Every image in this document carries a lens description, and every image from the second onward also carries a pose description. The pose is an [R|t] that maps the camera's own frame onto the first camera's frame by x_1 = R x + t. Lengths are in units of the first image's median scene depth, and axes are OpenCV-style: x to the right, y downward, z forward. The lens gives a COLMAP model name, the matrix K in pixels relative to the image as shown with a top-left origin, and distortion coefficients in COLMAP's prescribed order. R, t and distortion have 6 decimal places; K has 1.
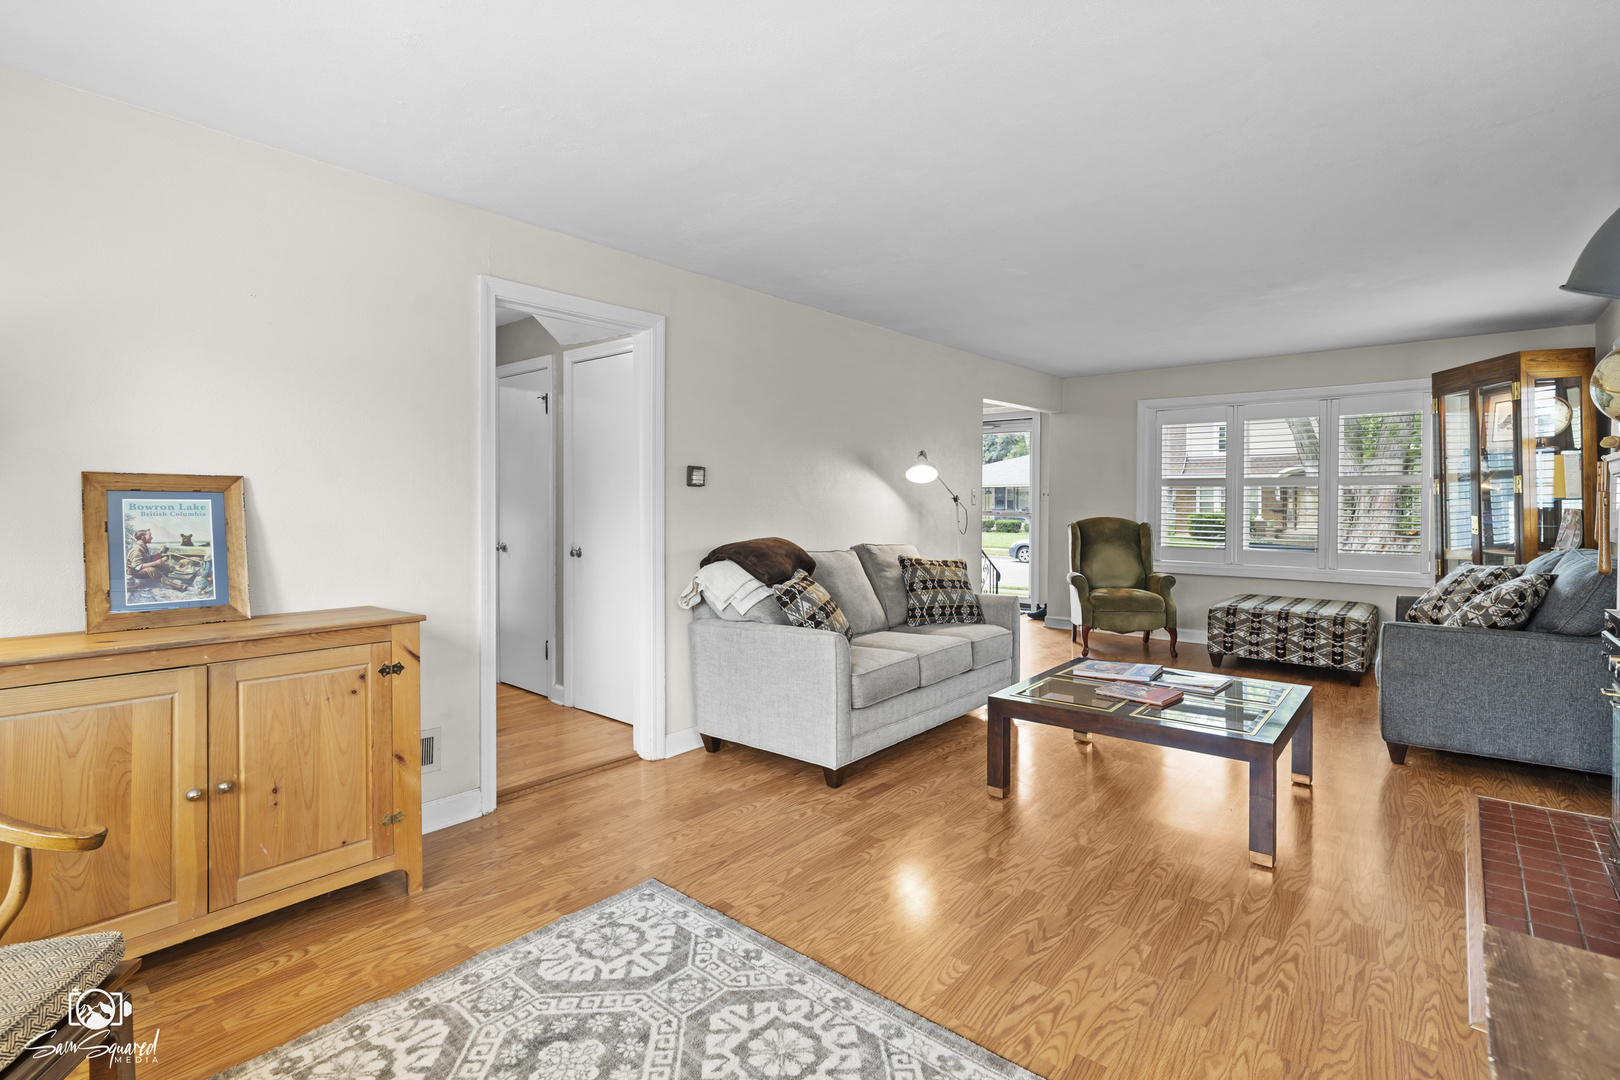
lens RADIAL K [[777.2, 0, 806.9], [0, 777.2, 502.7], [0, 0, 1]] dist [-0.002047, 0.002677]
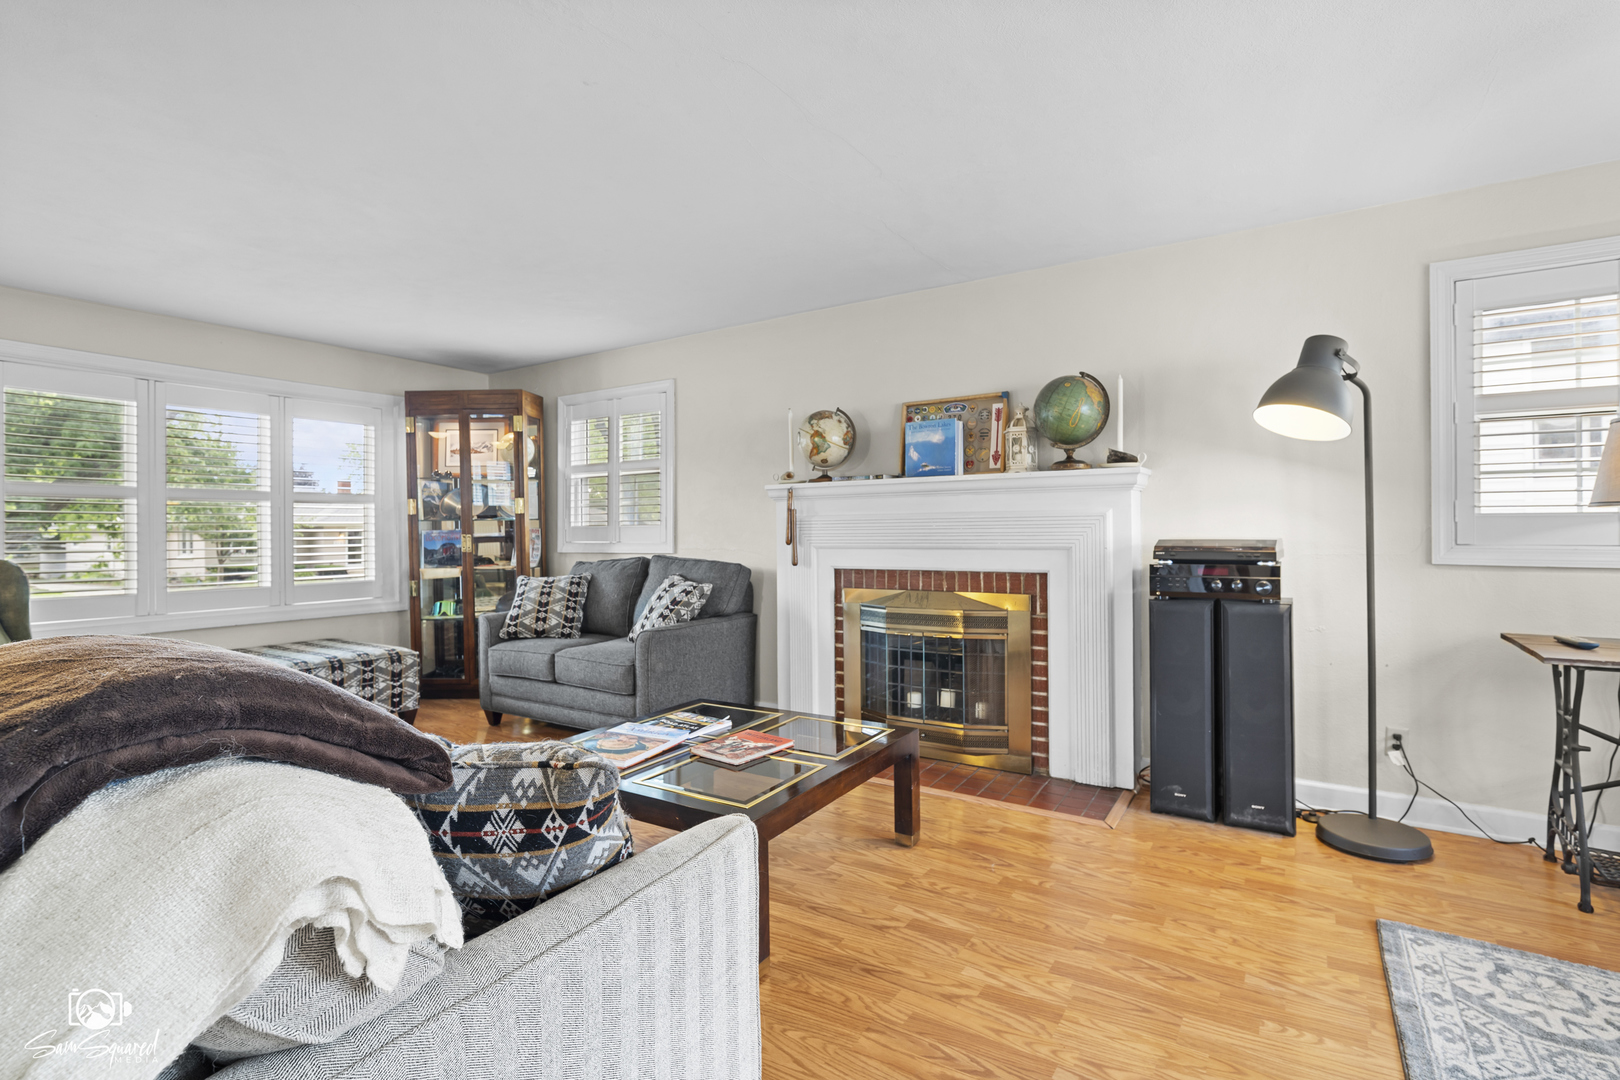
lens RADIAL K [[777.2, 0, 801.2], [0, 777.2, 533.7], [0, 0, 1]] dist [-0.002047, 0.002677]
pose [[-0.145928, -0.007215, 0.989269, -0.243799], [0.007619, 0.999936, 0.008417, 0.009789], [-0.989266, 0.008765, -0.145863, 0.678037]]
